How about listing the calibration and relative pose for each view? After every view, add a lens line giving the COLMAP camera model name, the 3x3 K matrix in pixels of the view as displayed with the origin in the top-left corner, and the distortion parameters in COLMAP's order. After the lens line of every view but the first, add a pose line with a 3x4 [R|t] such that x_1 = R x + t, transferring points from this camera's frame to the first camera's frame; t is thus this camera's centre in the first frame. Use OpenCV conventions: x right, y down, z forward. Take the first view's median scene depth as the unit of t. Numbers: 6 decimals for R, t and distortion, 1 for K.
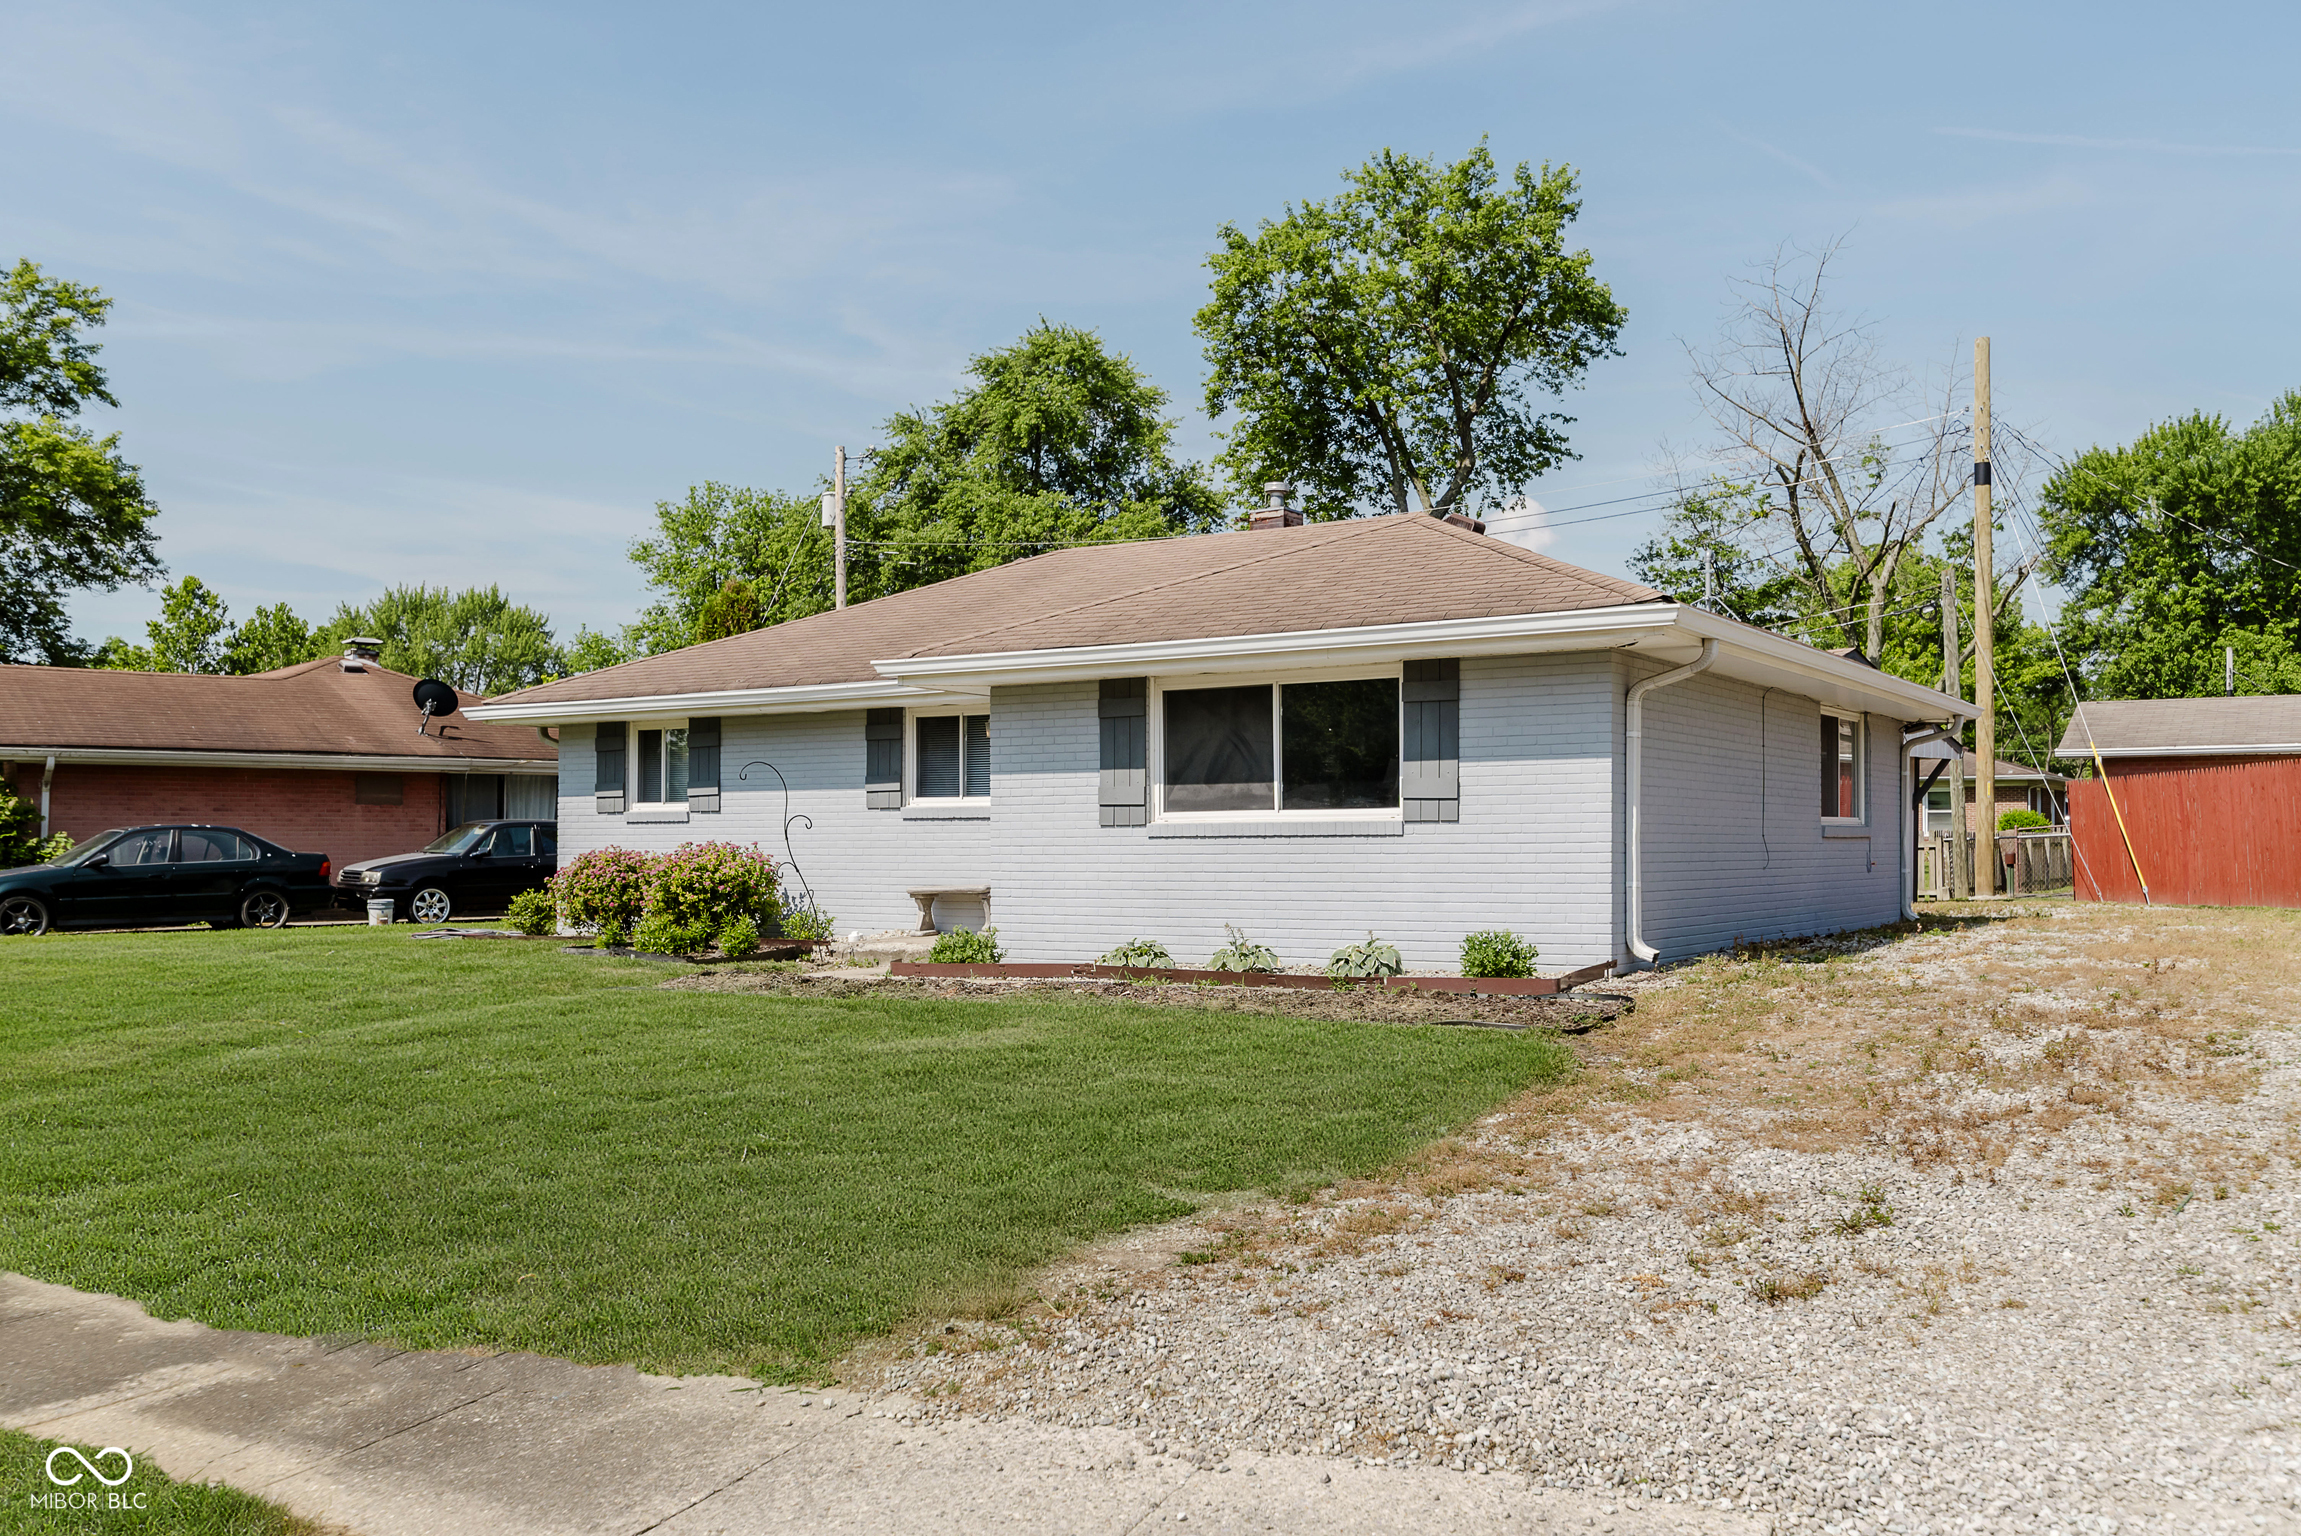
lens RADIAL K [[1960.7, 0, 1150.0], [0, 1960.7, 773.5], [0, 0, 1]] dist [0.012069, -0.016700]
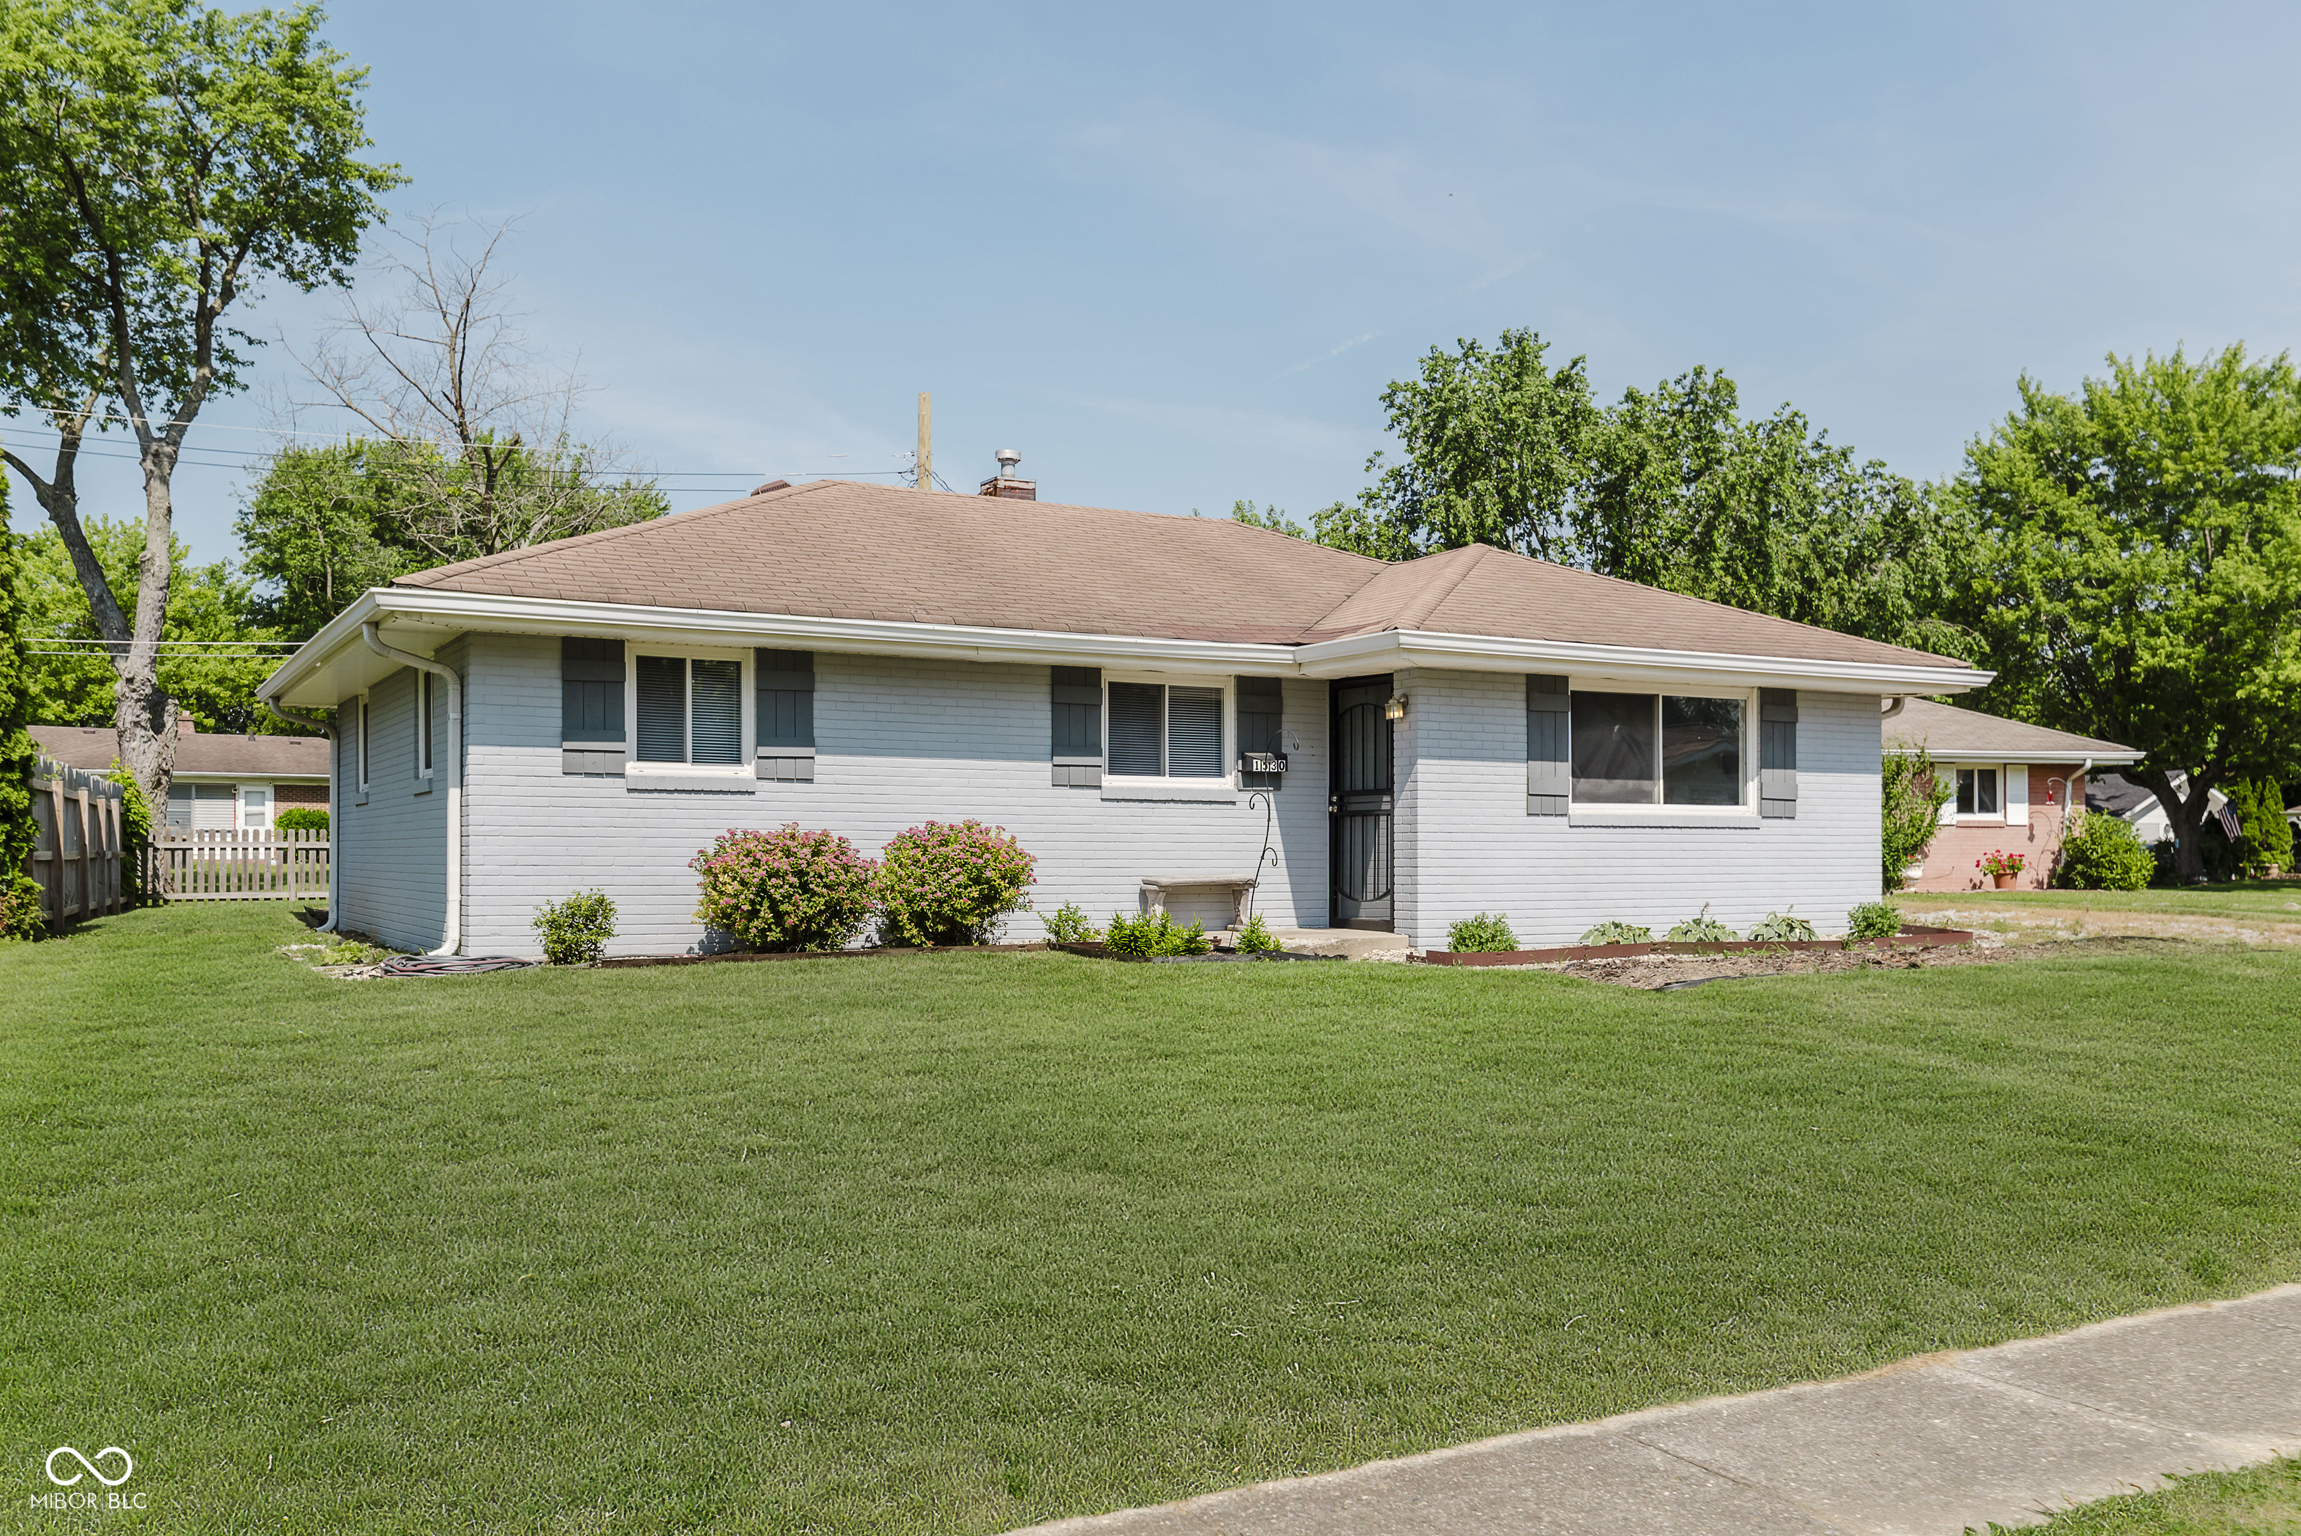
lens RADIAL K [[1960.7, 0, 1209.2], [0, 1960.7, 855.5], [0, 0, 1]] dist [0.012069, -0.016700]
pose [[0.452985, 0.003538, 0.891511, -1.024326], [-0.038099, 0.999155, 0.015393, 0.038736], [-0.890704, -0.040939, 0.452738, 0.674822]]
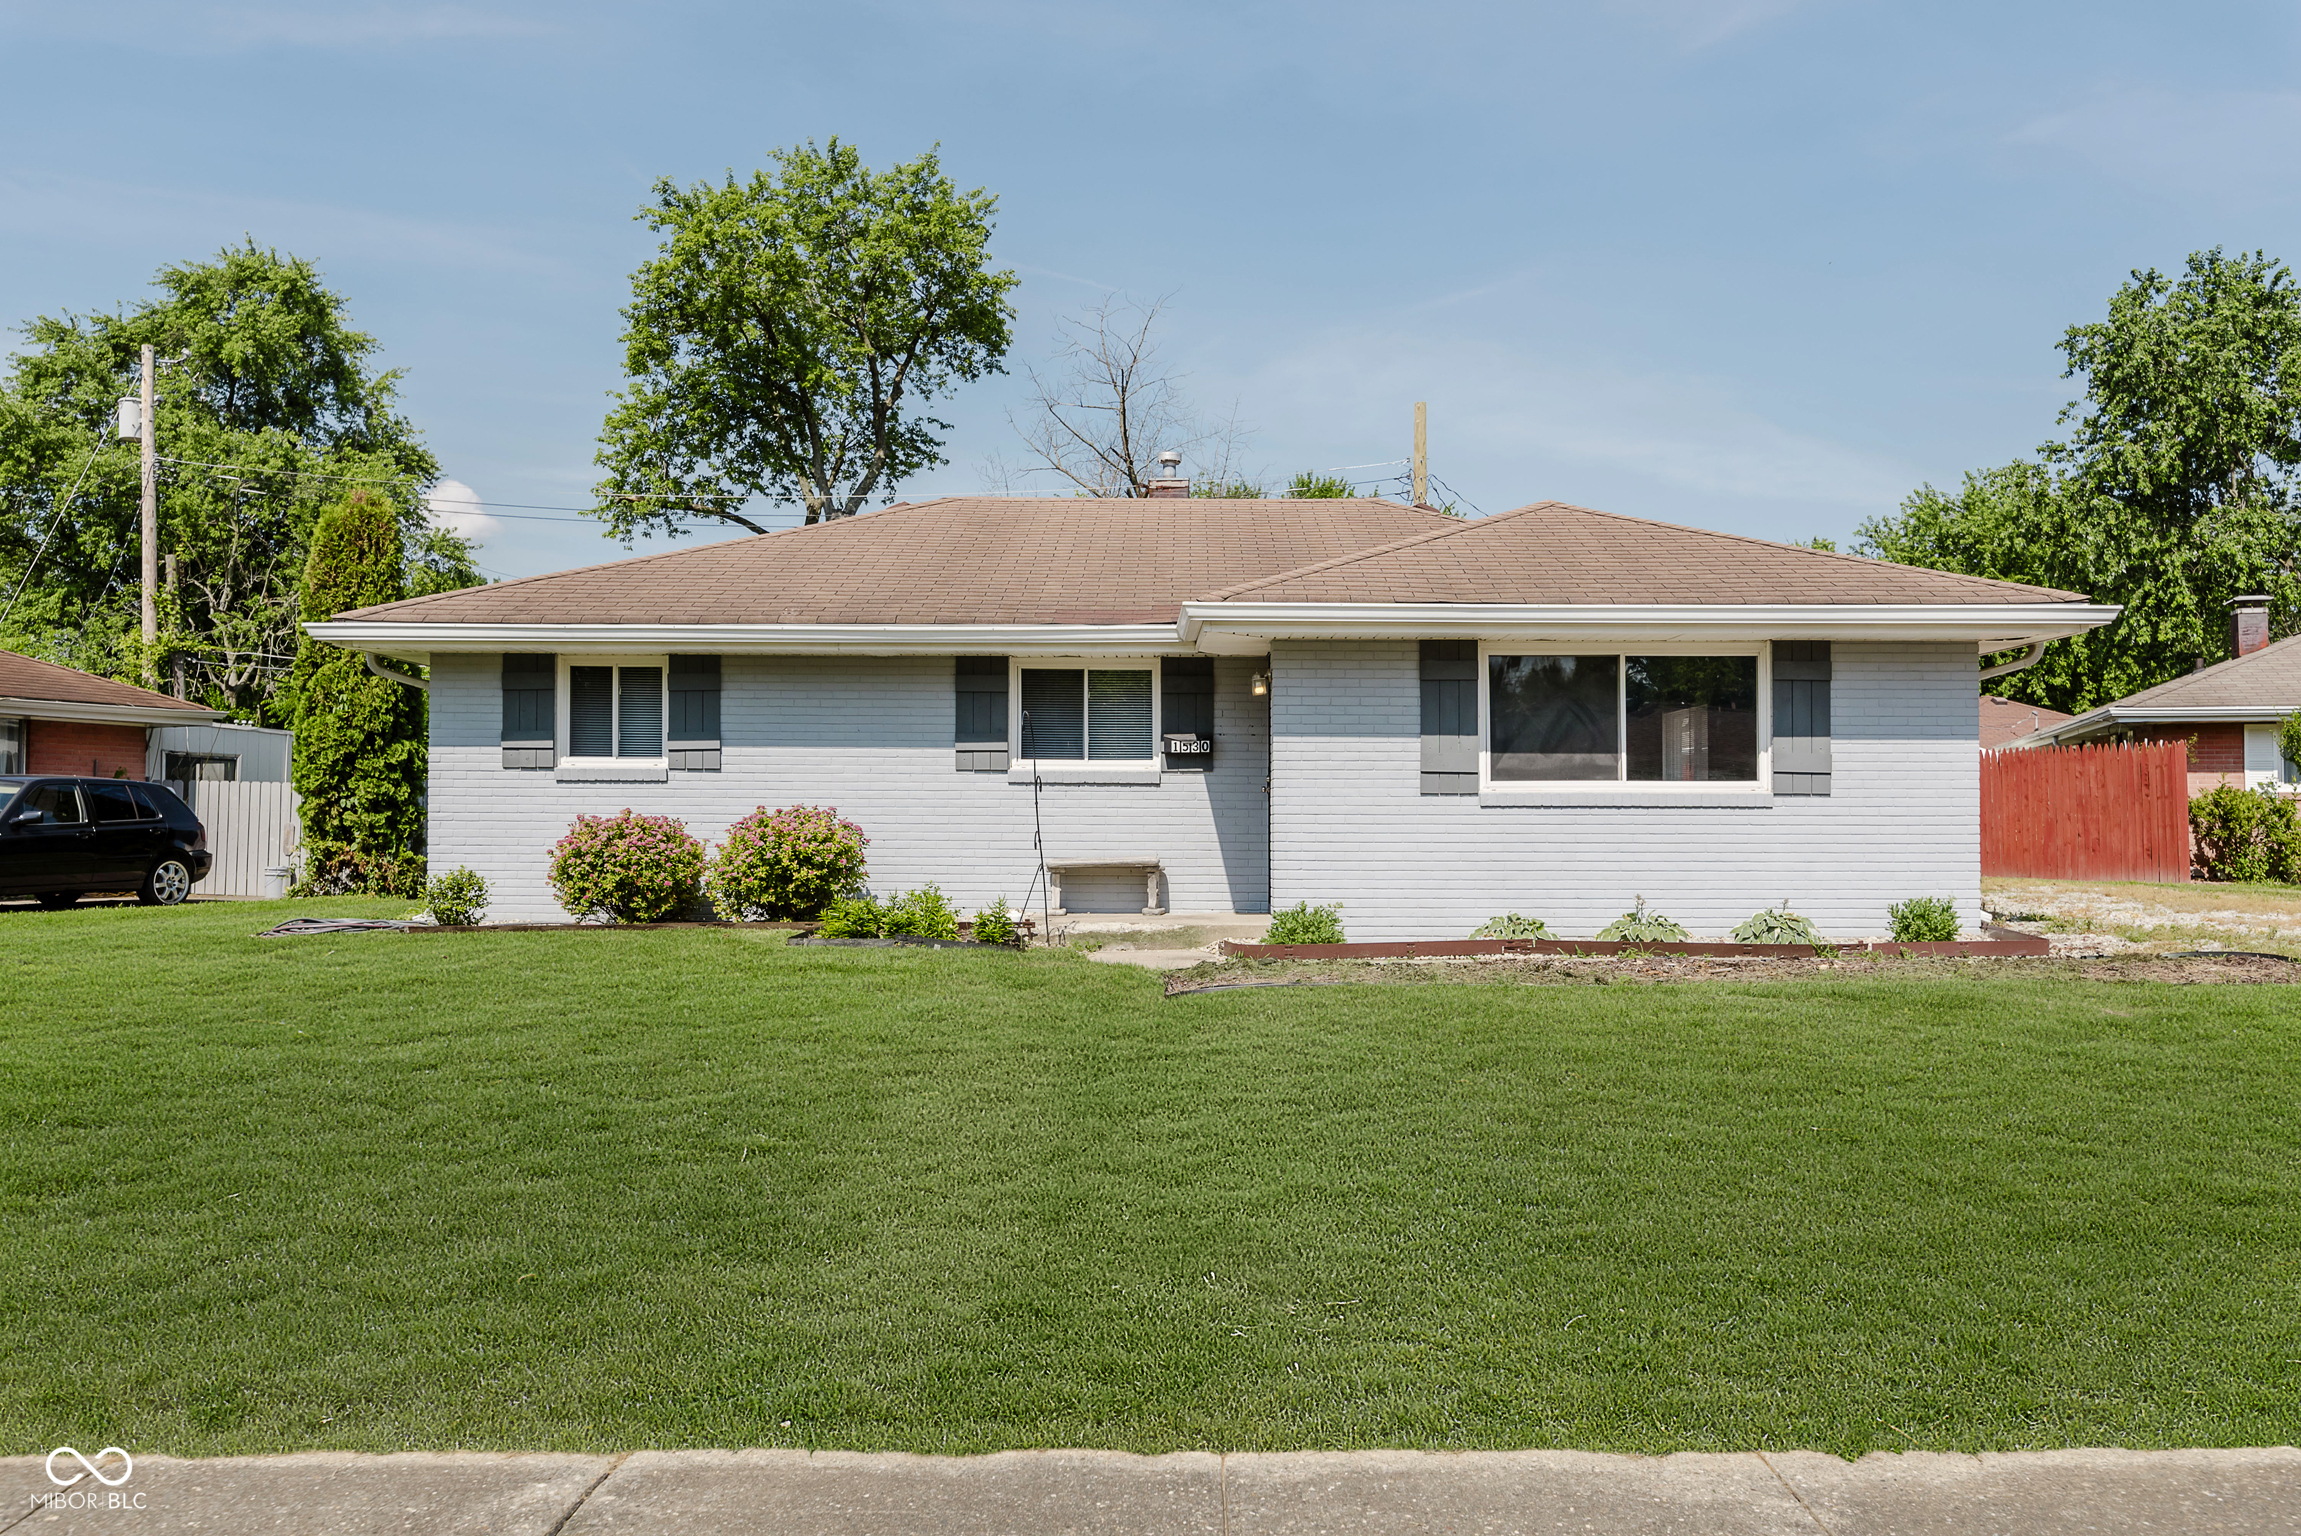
lens RADIAL K [[1744.3, 0, 1167.8], [0, 1744.3, 788.4], [0, 0, 1]] dist [-0.002585, -0.005478]
pose [[0.837475, 0.017257, 0.546204, -0.584823], [-0.026923, 0.999590, 0.009699, 0.019005], [-0.545813, -0.022828, 0.837596, 0.359046]]
